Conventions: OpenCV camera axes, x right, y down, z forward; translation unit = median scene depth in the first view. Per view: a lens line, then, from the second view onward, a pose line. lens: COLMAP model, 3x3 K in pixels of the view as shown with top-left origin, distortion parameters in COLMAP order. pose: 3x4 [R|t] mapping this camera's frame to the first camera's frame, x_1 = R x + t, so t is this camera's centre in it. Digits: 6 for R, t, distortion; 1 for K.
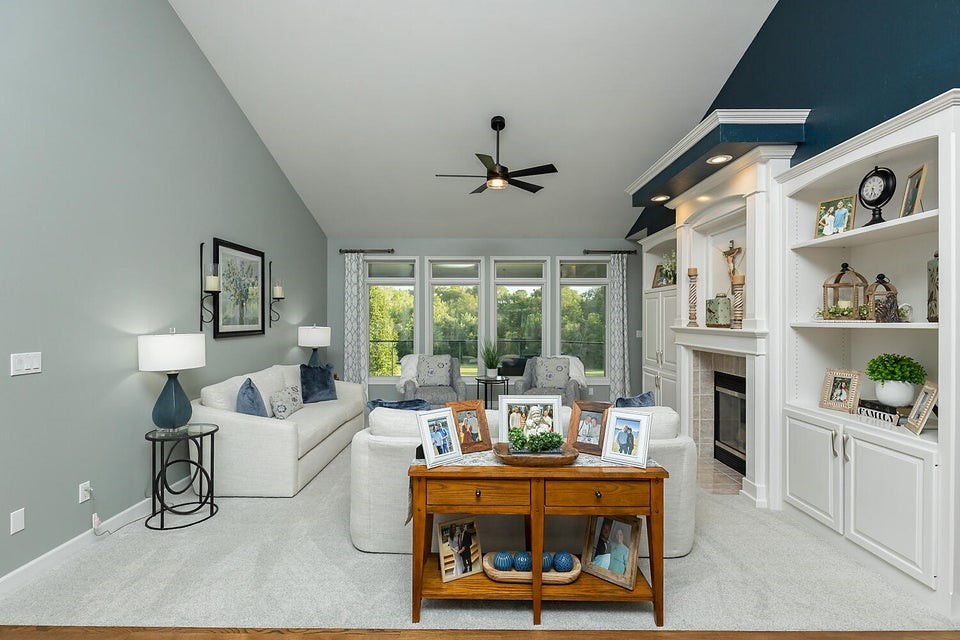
lens RADIAL K [[454.5, 0, 480.0], [0, 454.5, 320.0], [0, 0, 1]] dist [-0.006452, -0.000347]
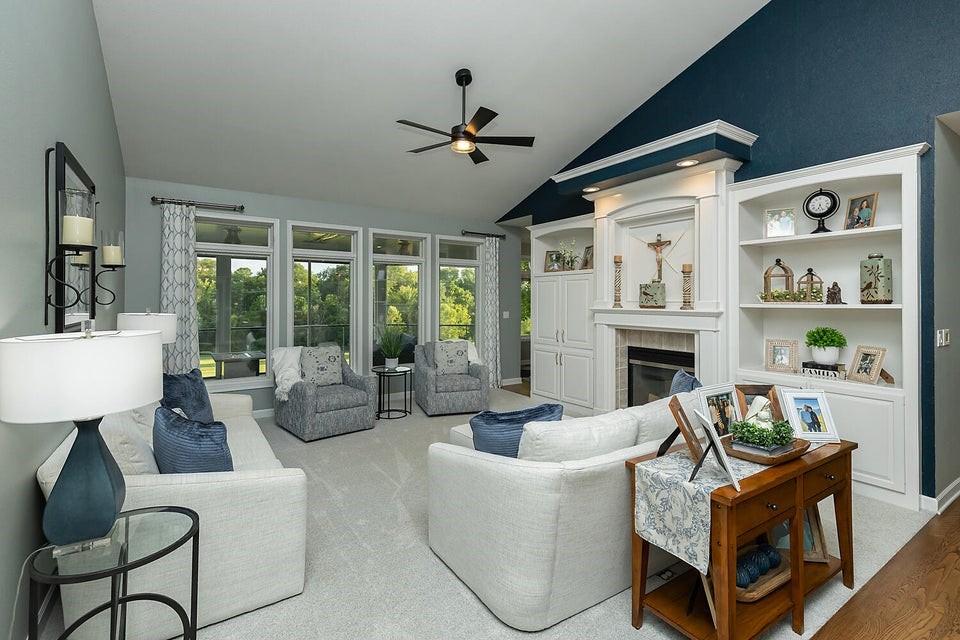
lens RADIAL K [[442.9, 0, 481.9], [0, 442.9, 302.0], [0, 0, 1]] dist [0.000527, 0.000007]
pose [[0.827631, -0.000700, 0.561272, -0.463682], [-0.000214, 0.999999, 0.001563, -0.001768], [-0.561272, -0.001413, 0.827630, 0.311835]]
